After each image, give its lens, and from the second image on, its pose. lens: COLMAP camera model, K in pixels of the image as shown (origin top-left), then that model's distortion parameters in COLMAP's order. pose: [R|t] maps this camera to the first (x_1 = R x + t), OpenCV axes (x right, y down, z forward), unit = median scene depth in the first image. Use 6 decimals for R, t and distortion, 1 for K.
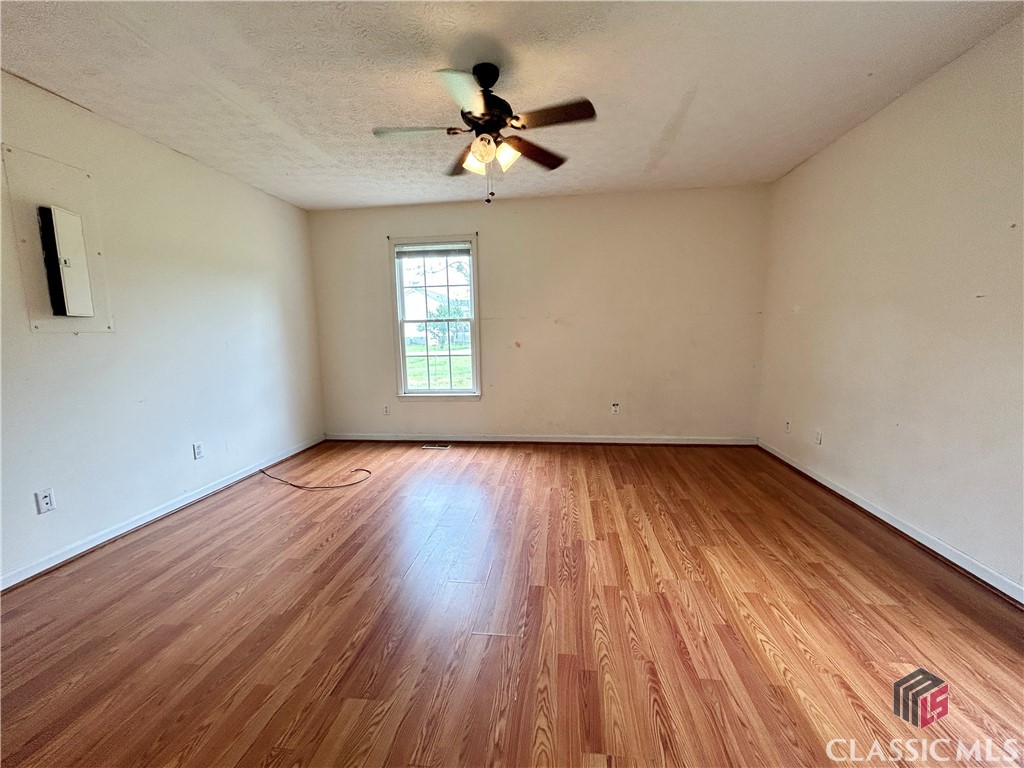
lens RADIAL K [[415.8, 0, 504.9], [0, 415.8, 382.1], [0, 0, 1]] dist [-0.002481, -0.001670]
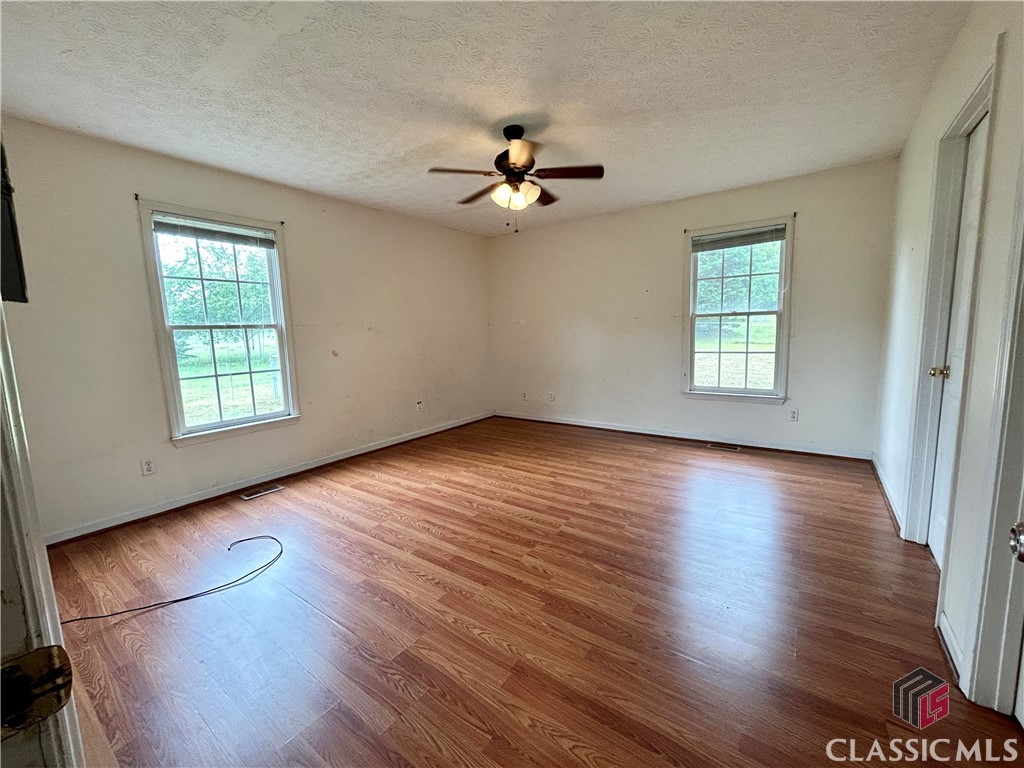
lens RADIAL K [[415.8, 0, 518.1], [0, 415.8, 376.9], [0, 0, 1]] dist [-0.002481, -0.001670]
pose [[0.478300, -0.091691, 0.873397, -0.731646], [0.131729, 0.990773, 0.031875, -0.019023], [-0.868261, 0.099806, 0.485965, 0.261092]]
